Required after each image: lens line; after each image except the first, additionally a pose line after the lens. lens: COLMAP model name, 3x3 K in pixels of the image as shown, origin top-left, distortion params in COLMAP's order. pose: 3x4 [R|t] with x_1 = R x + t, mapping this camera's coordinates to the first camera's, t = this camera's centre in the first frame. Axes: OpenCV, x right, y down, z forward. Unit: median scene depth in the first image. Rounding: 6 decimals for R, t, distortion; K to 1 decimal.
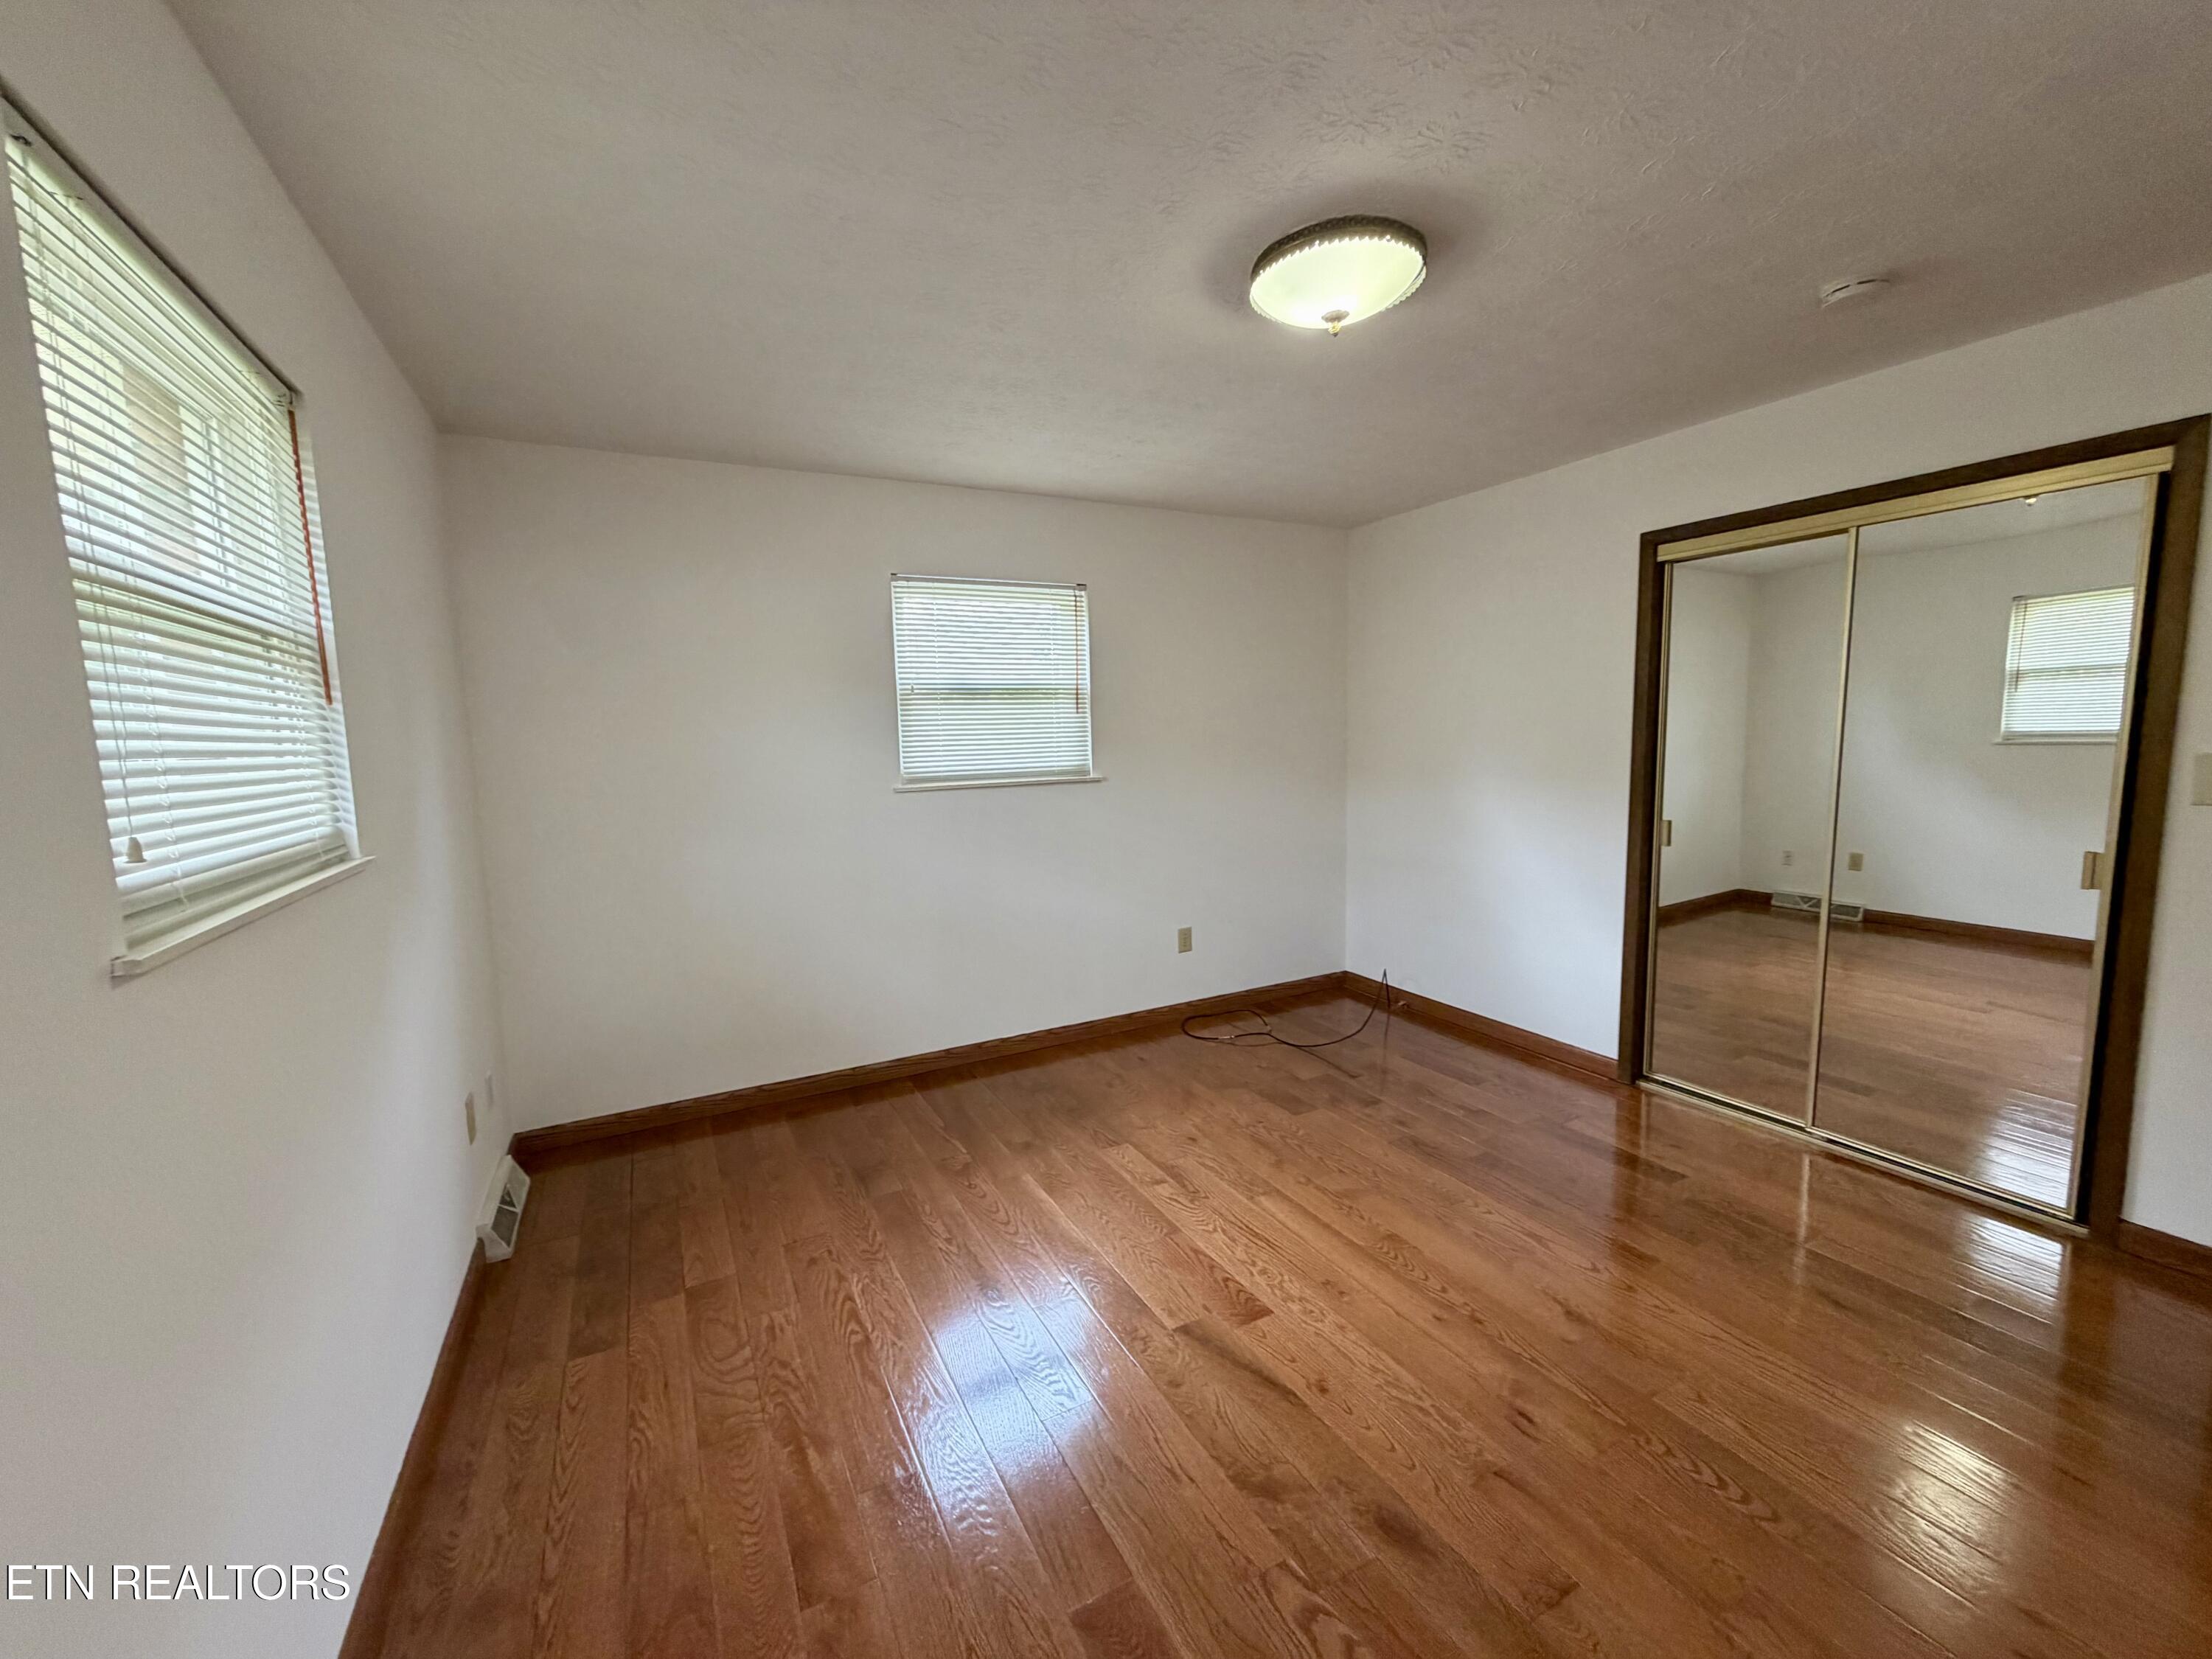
lens RADIAL K [[880.9, 0, 1101.0], [0, 880.9, 826.4], [0, 0, 1]] dist [-0.000379, -0.000164]
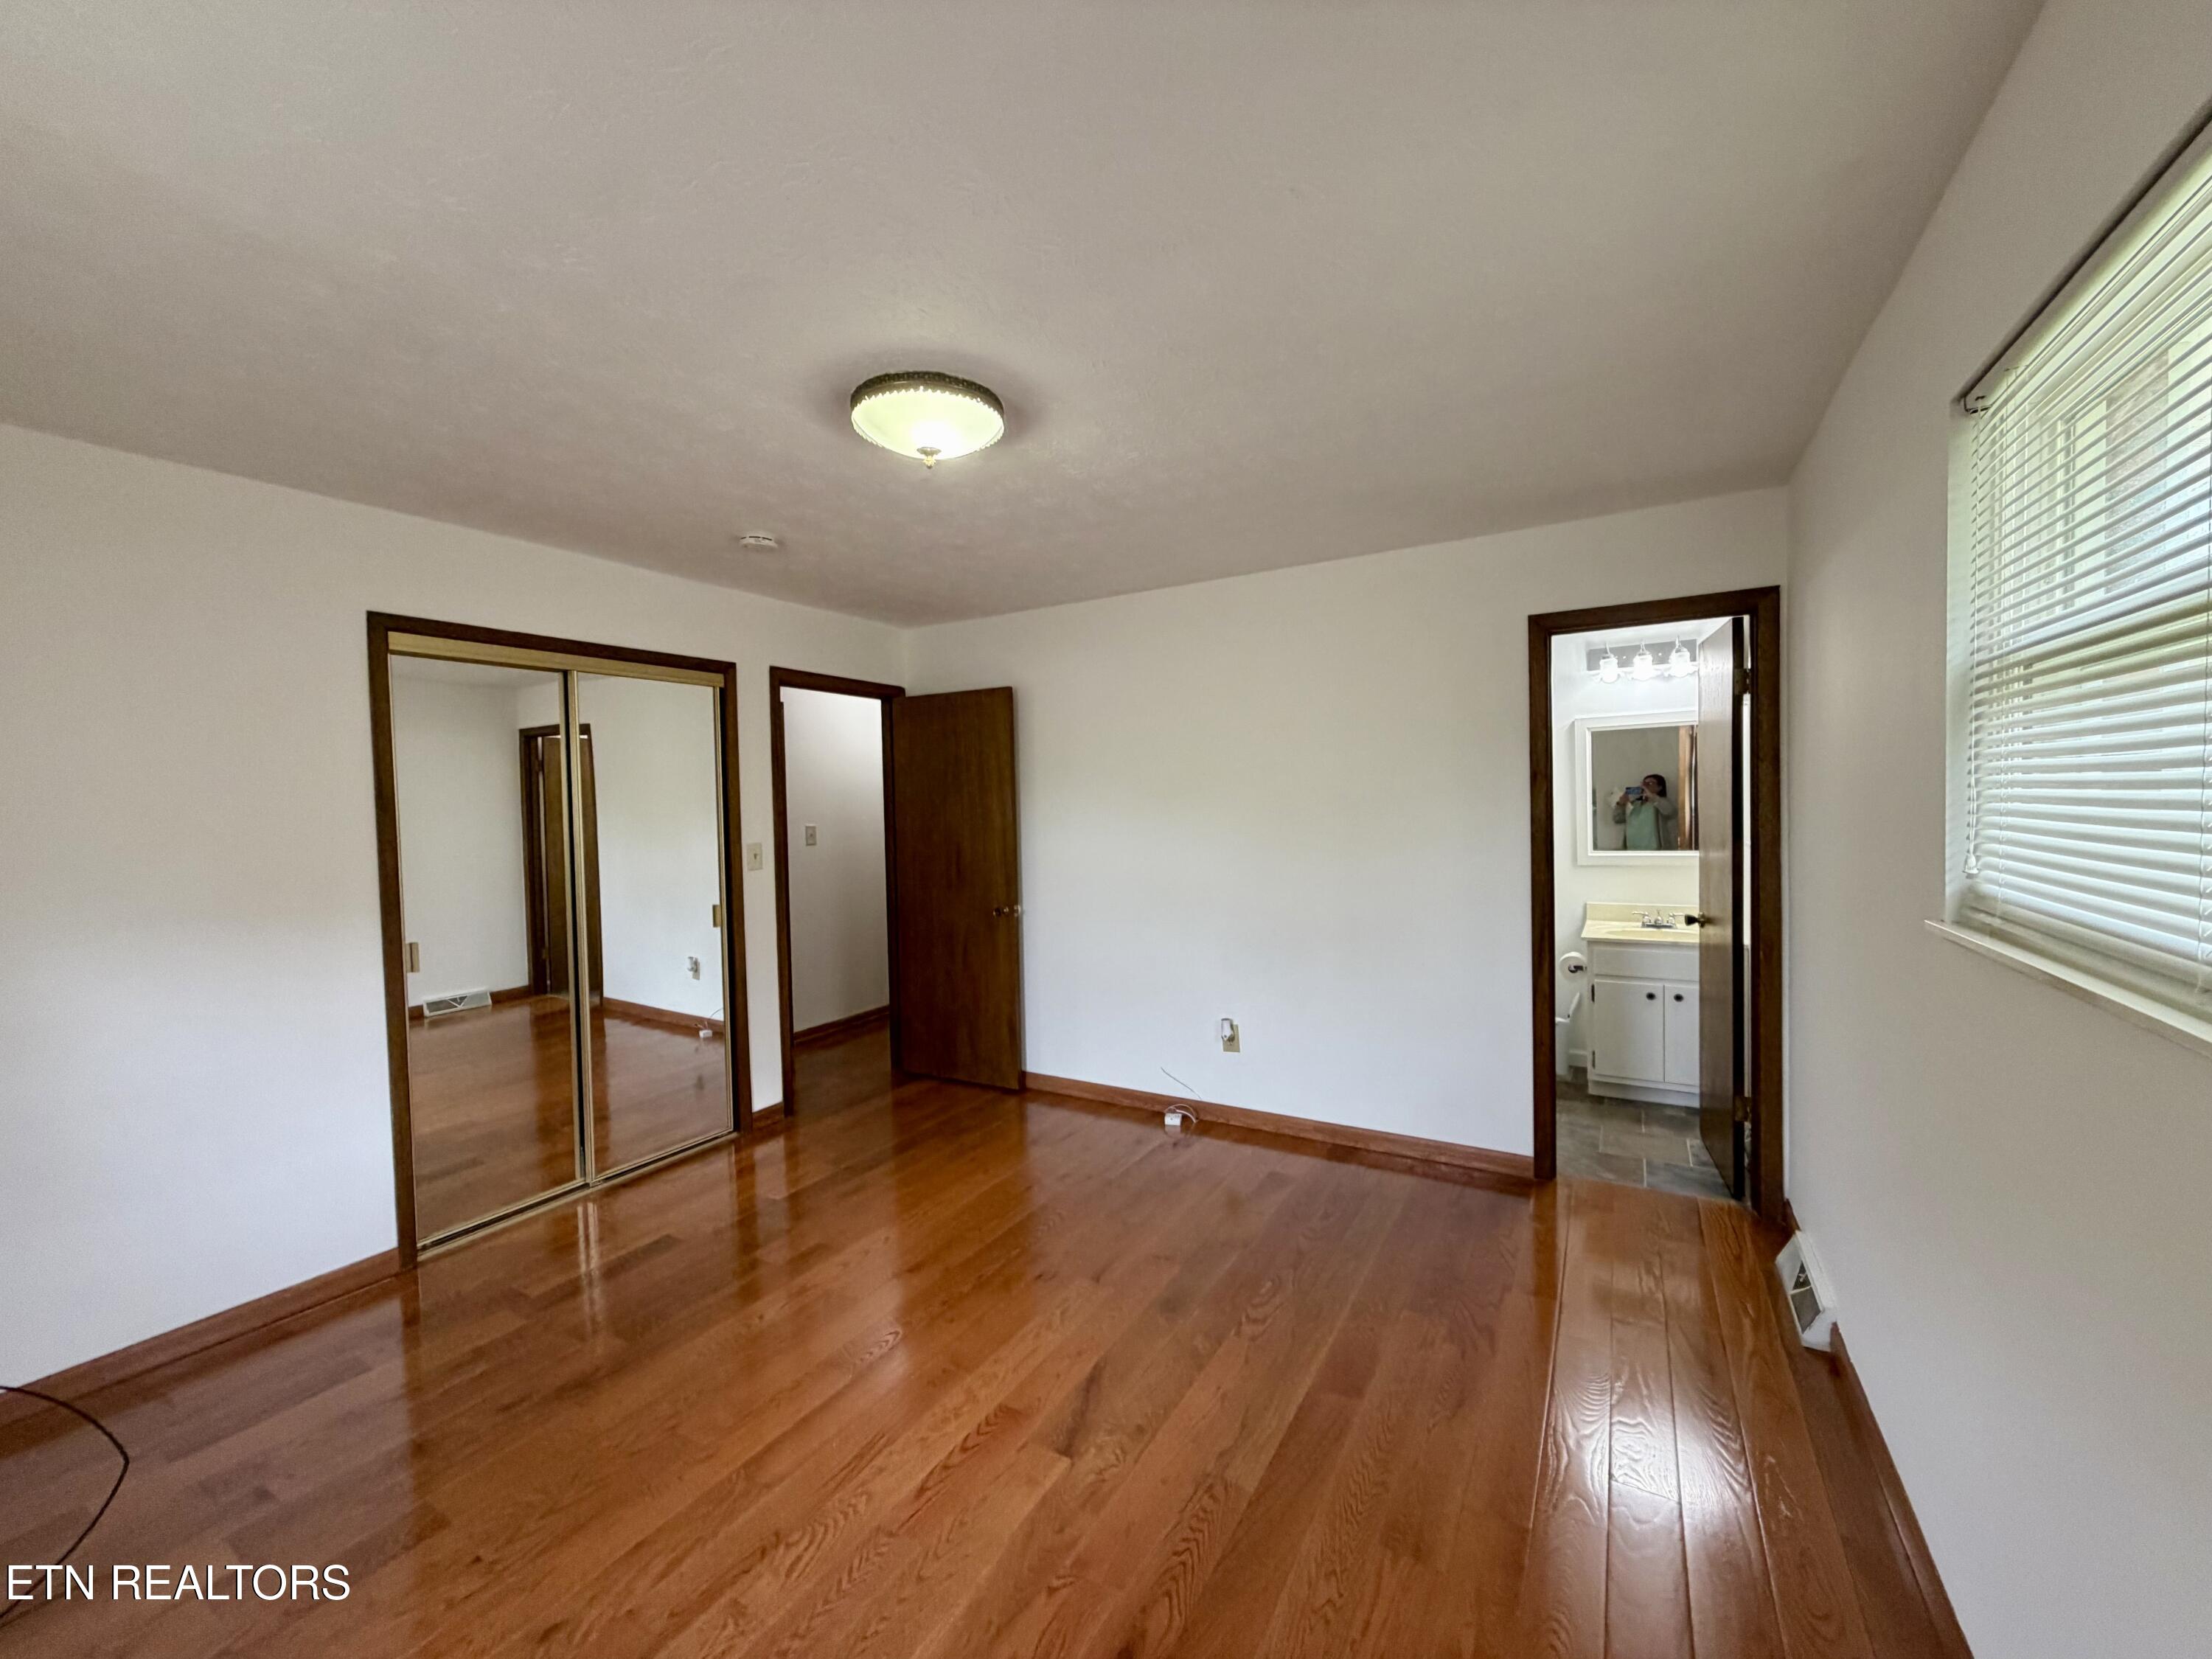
lens RADIAL K [[880.9, 0, 1101.0], [0, 880.9, 826.4], [0, 0, 1]] dist [-0.000379, -0.000164]
pose [[-0.525816, 0.012132, 0.850512, -0.663367], [0.124510, 0.990226, 0.062852, -0.130398], [-0.841436, 0.138946, -0.522187, 1.232146]]
